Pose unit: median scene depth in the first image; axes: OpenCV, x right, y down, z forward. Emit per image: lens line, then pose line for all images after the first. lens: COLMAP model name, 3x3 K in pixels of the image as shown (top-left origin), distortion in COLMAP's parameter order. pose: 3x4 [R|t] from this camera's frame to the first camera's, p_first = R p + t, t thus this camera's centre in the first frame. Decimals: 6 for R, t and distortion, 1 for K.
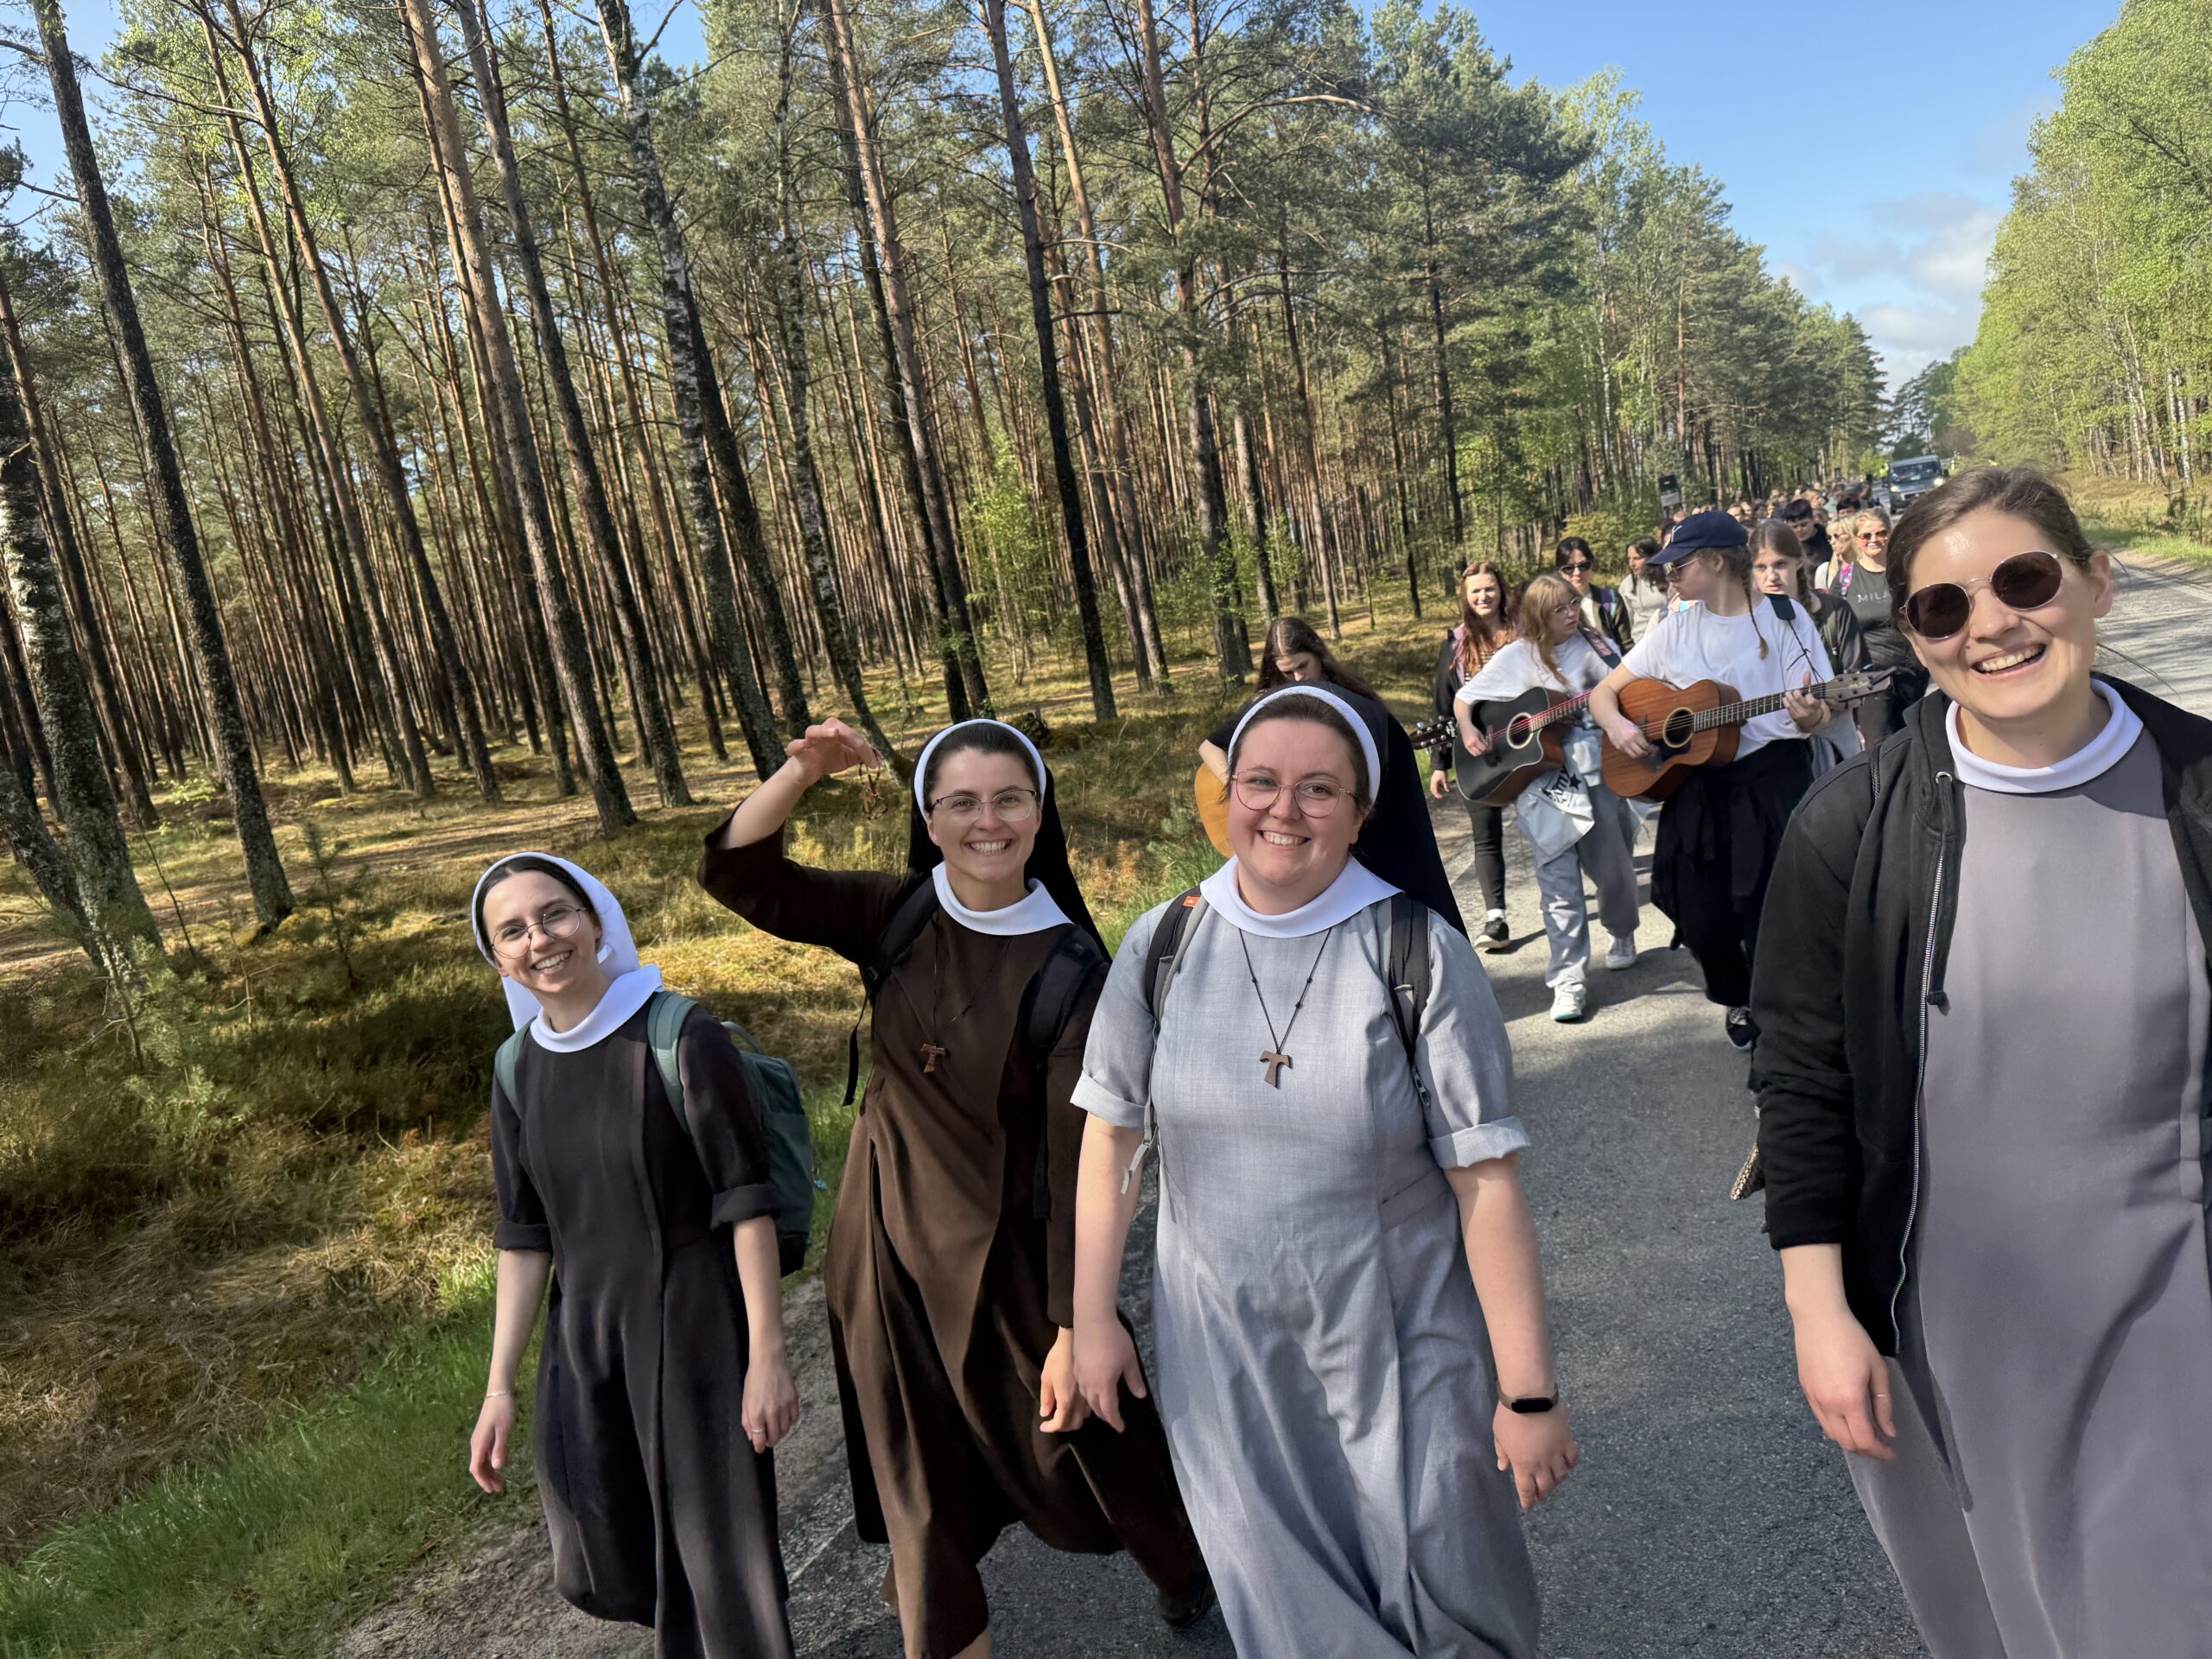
lens RADIAL K [[1574.6, 0, 1106.0], [0, 1574.6, 829.5], [0, 0, 1]] dist [-0.001162, -0.001825]
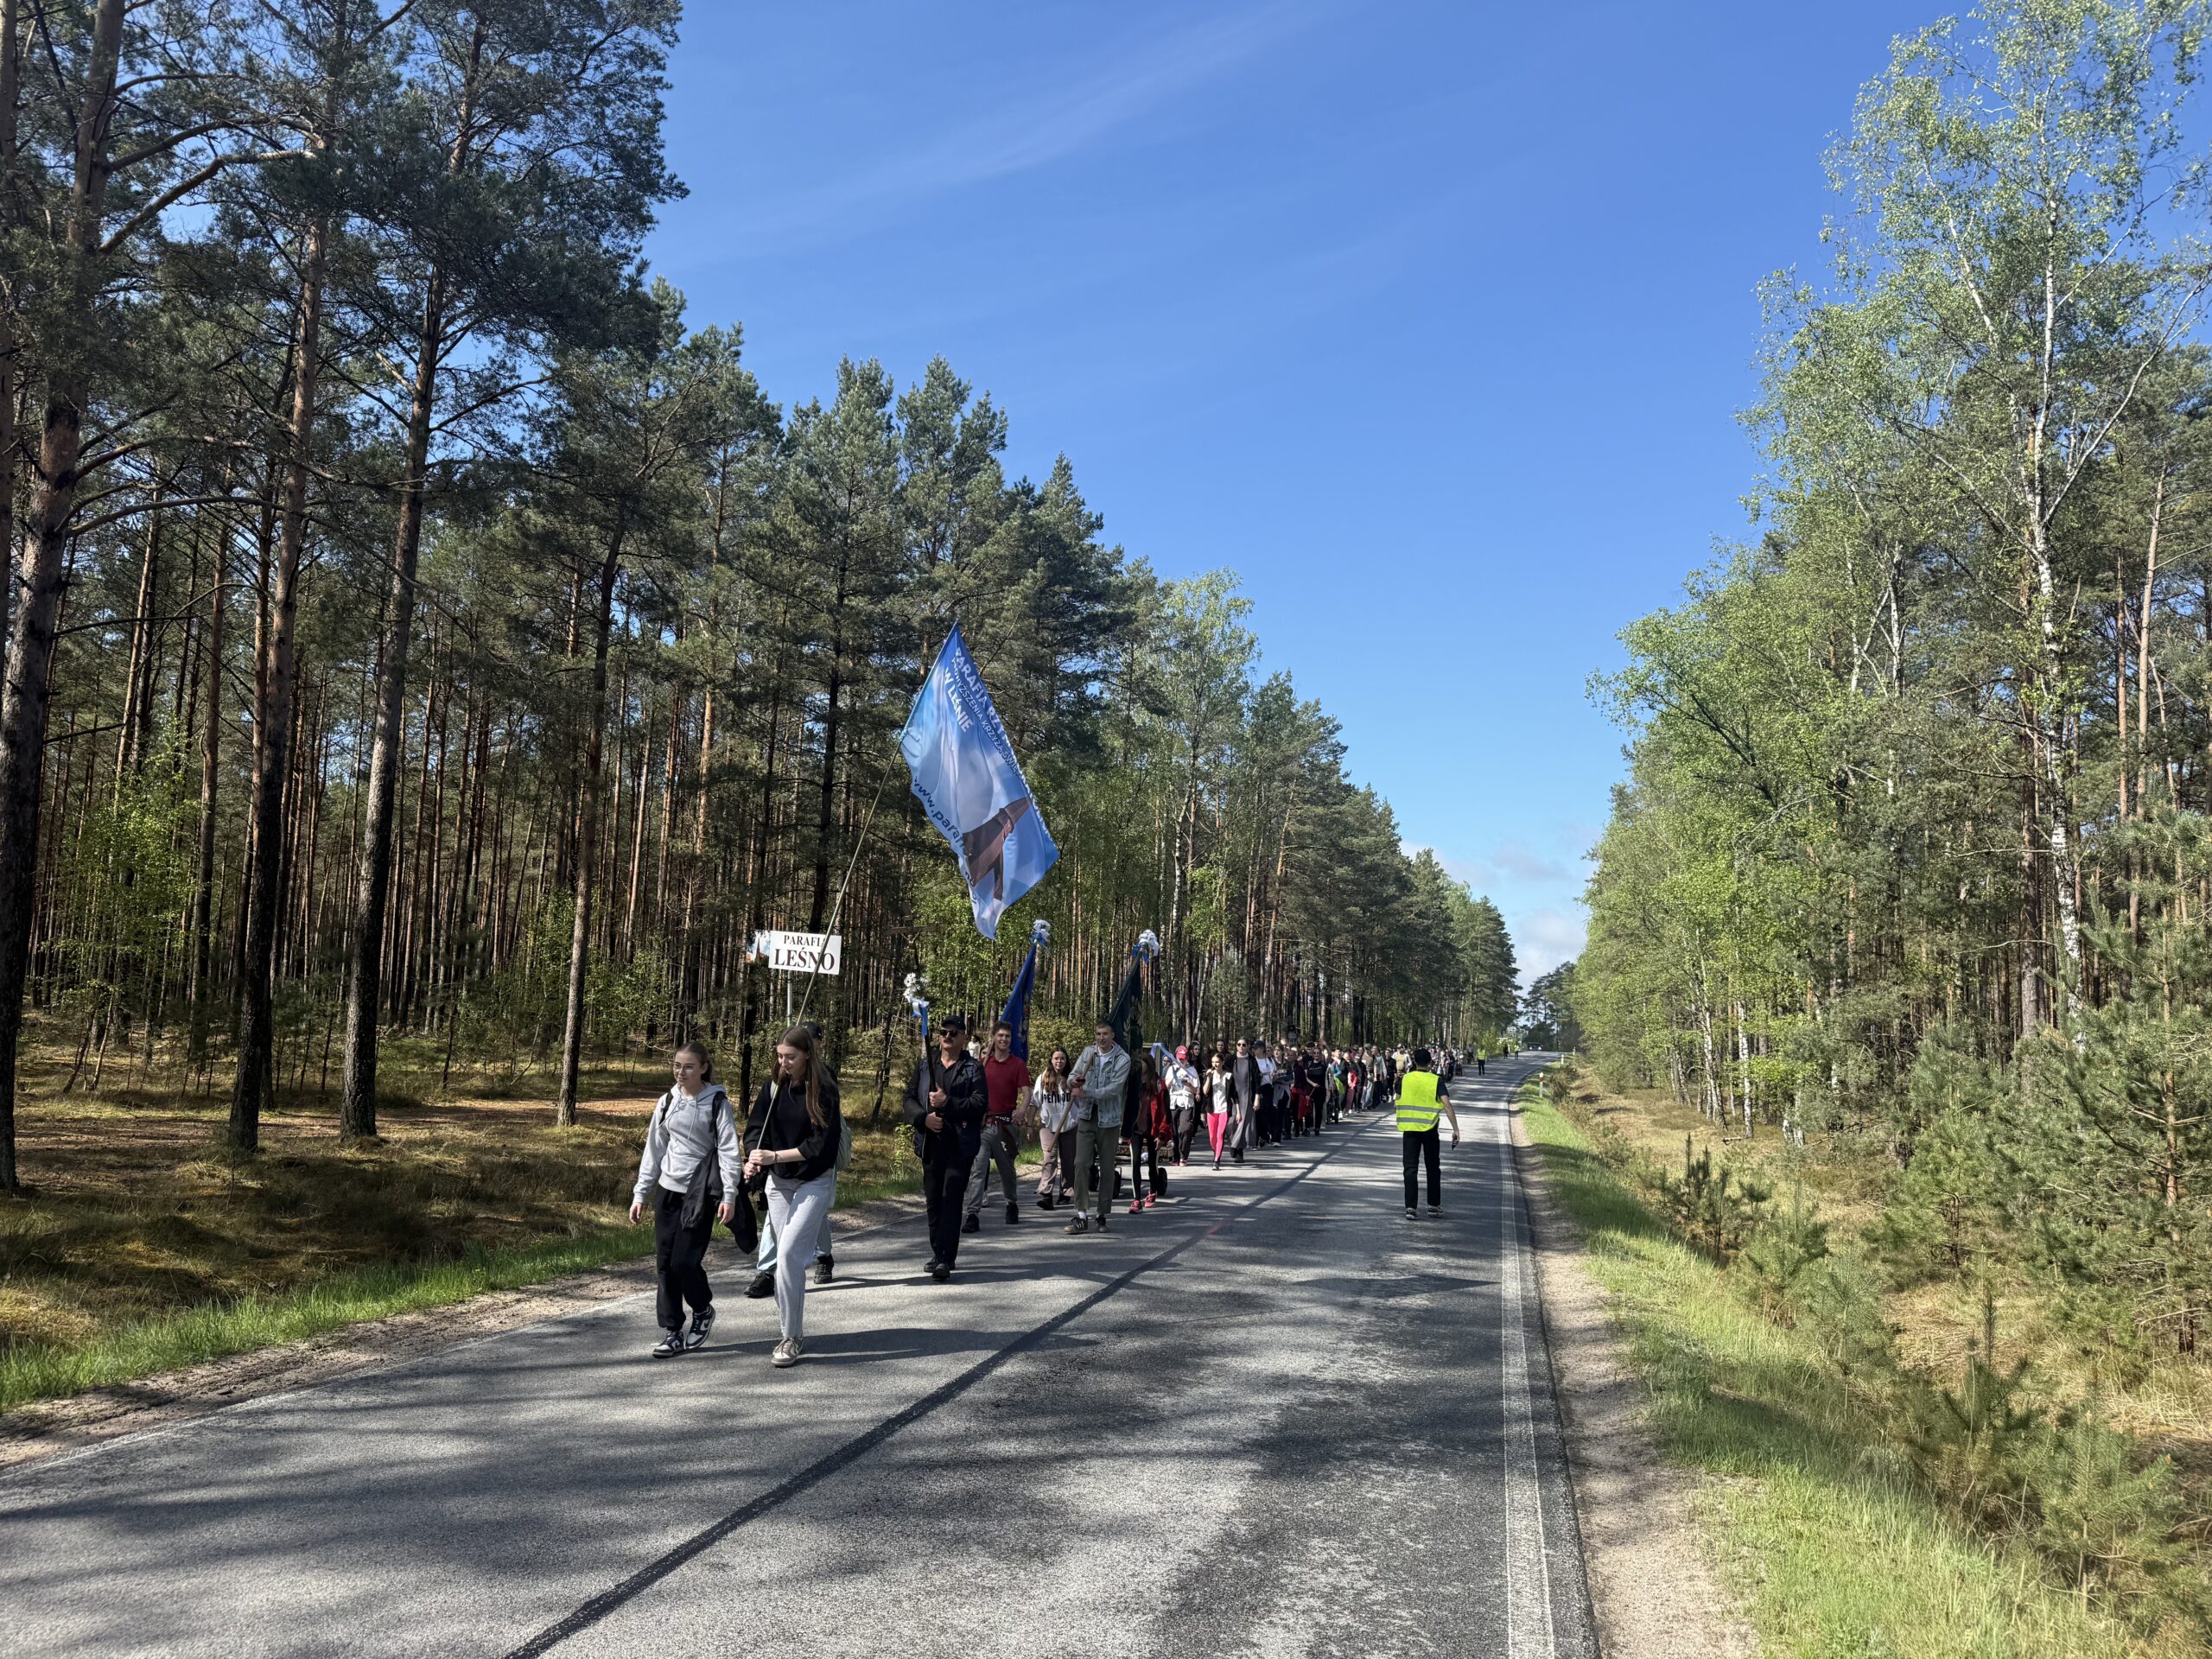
lens RADIAL K [[1567.4, 0, 1103.7], [0, 1567.4, 837.8], [0, 0, 1]] dist [0.131856, -0.174250]
pose [[0.958610, 0.227716, 0.170916, 0.090612], [-0.171928, 0.941447, -0.290031, -0.031221], [-0.226953, 0.248641, 0.941631, 0.116438]]
